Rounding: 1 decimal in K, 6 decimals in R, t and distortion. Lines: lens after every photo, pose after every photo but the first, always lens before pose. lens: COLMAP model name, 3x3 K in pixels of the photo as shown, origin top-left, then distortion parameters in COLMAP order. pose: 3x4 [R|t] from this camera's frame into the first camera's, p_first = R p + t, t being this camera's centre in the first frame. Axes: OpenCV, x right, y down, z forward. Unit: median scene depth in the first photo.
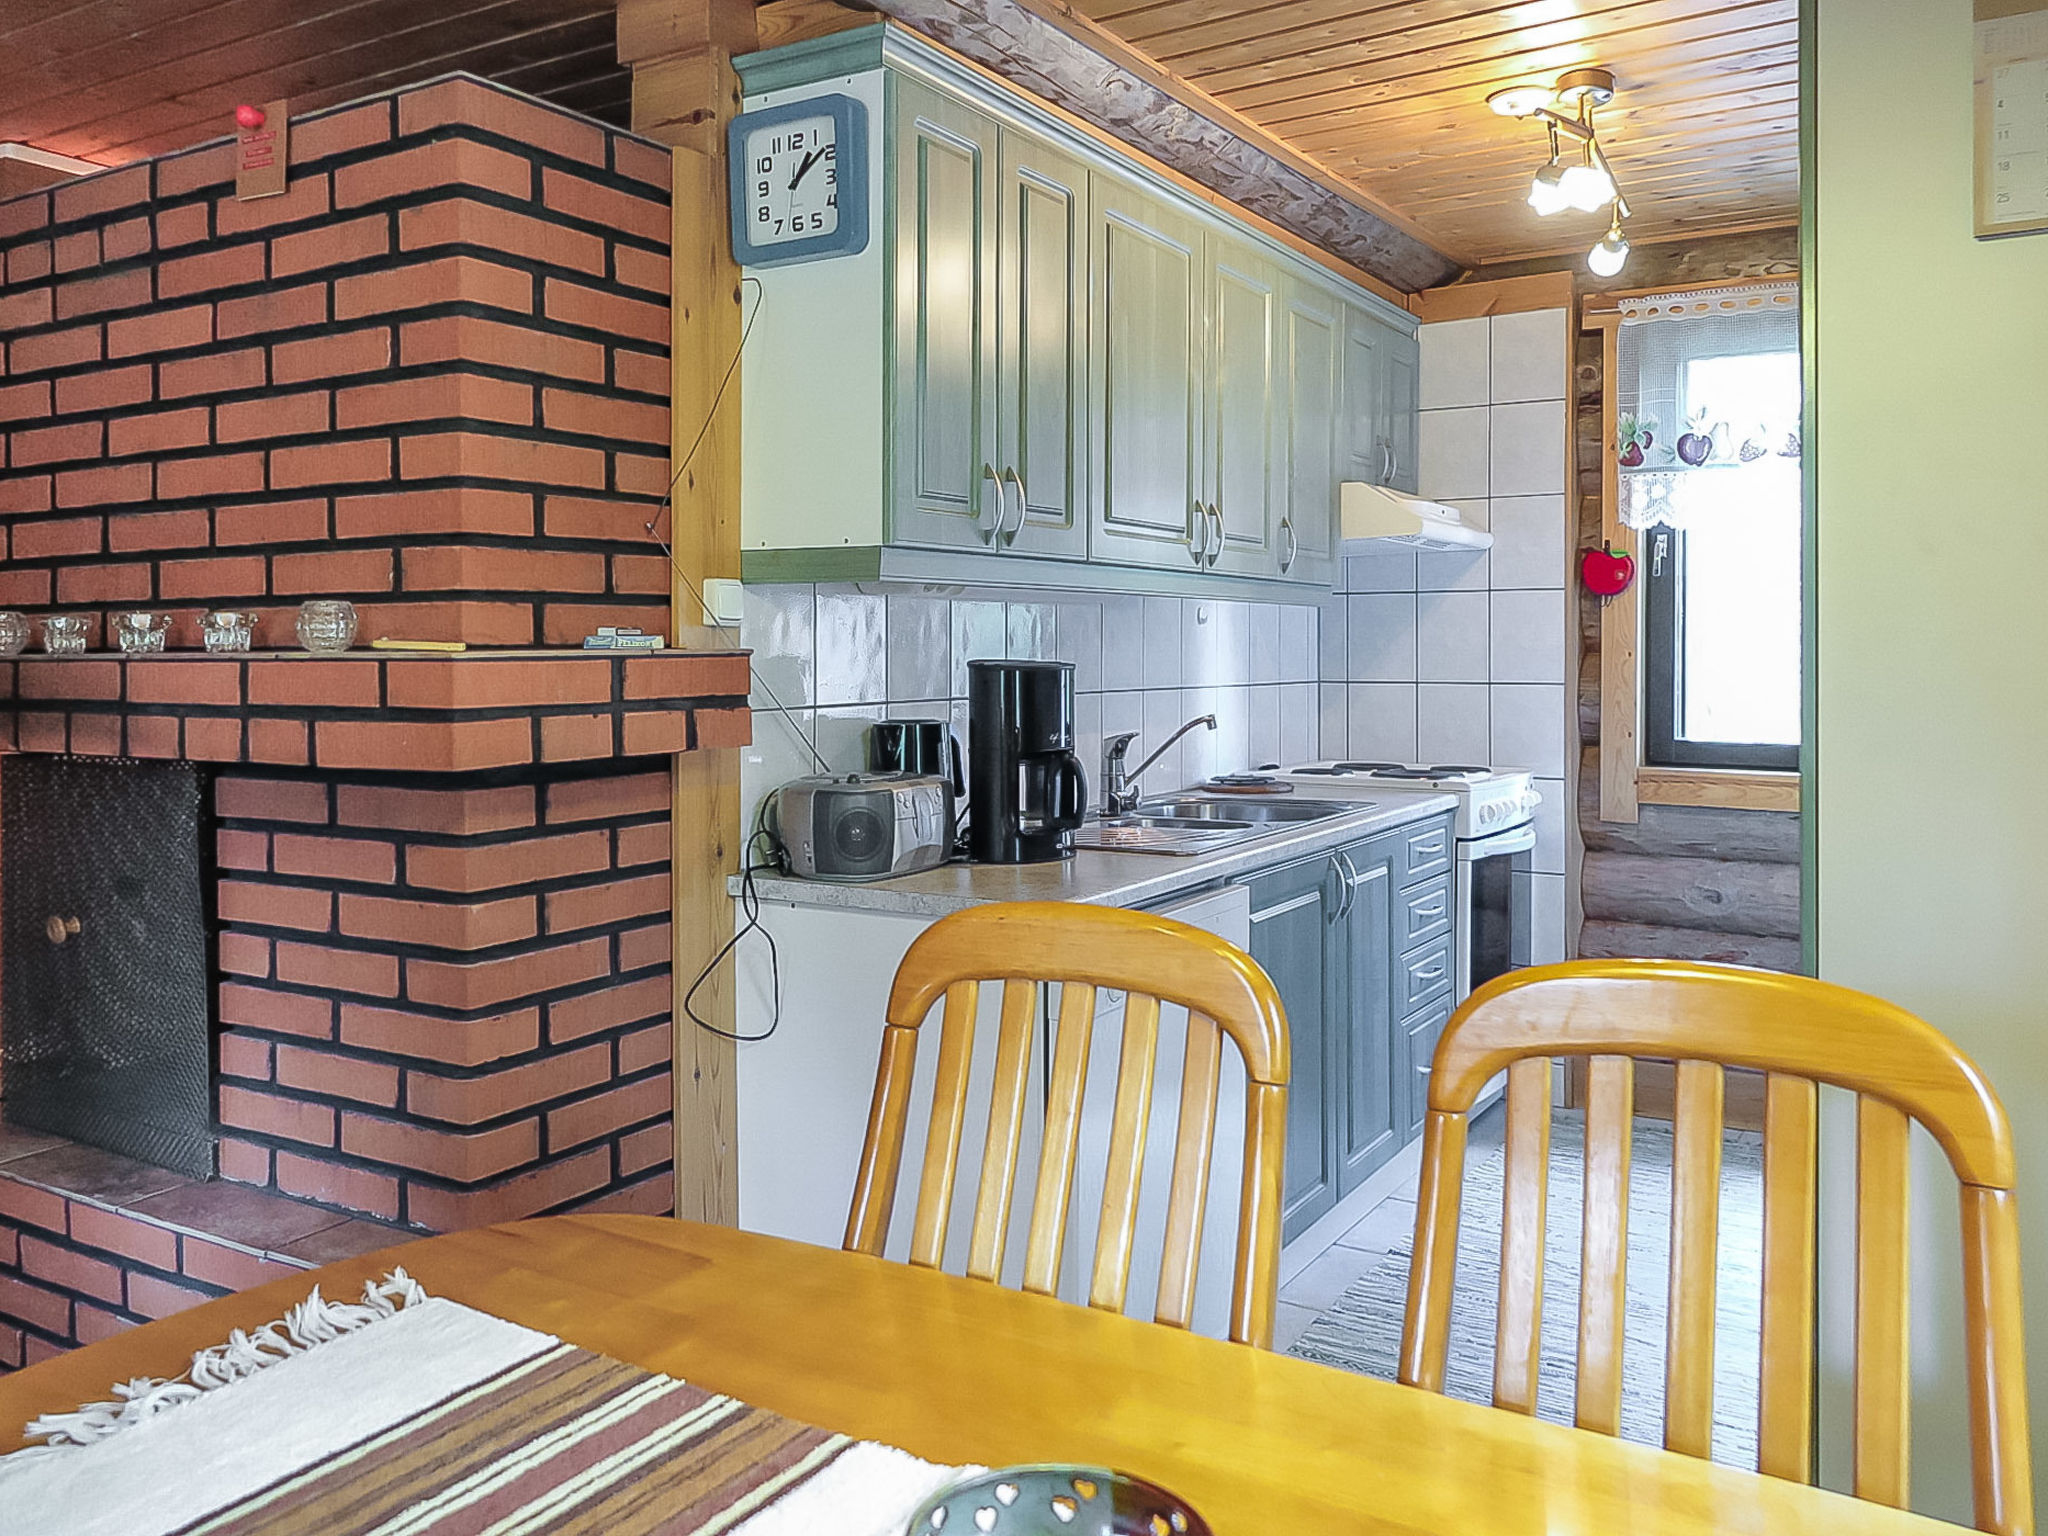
lens RADIAL K [[1640.9, 0, 951.2], [0, 1640.9, 642.9], [0, 0, 1]] dist [-0.008284, 0.009368]
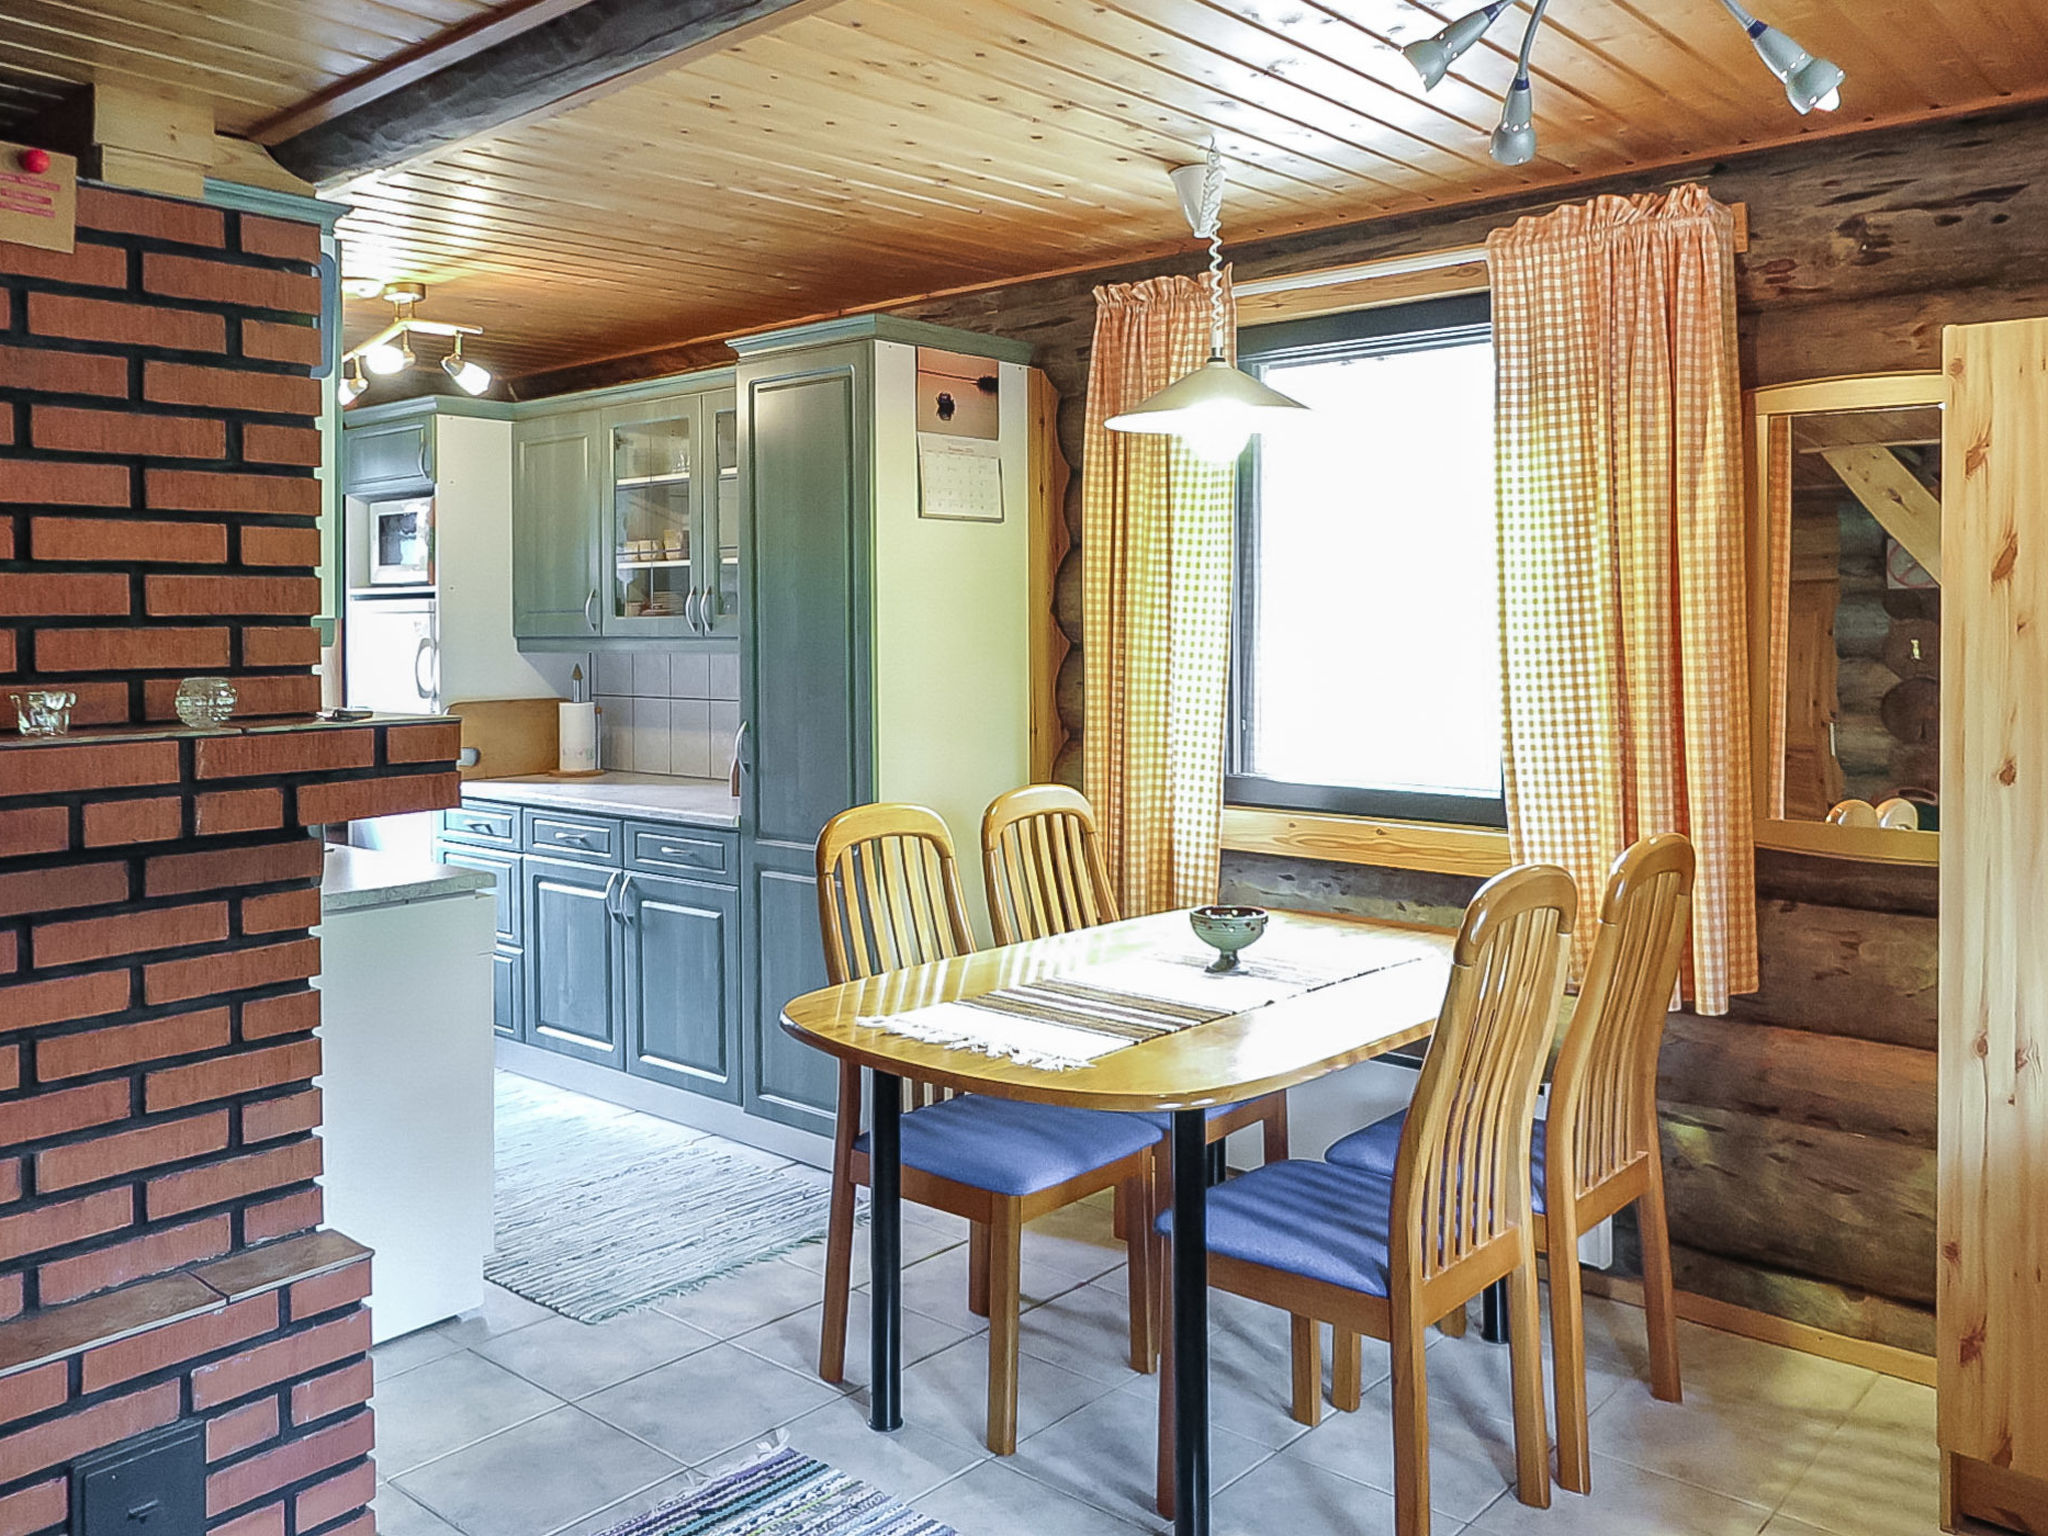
lens RADIAL K [[1640.9, 0, 1043.8], [0, 1640.9, 615.2], [0, 0, 1]] dist [-0.008284, 0.009368]
pose [[0.146294, 0.006862, 0.989217, -0.729248], [0.004606, 0.999960, -0.007618, -0.030160], [-0.989230, 0.005671, 0.146257, 0.170004]]
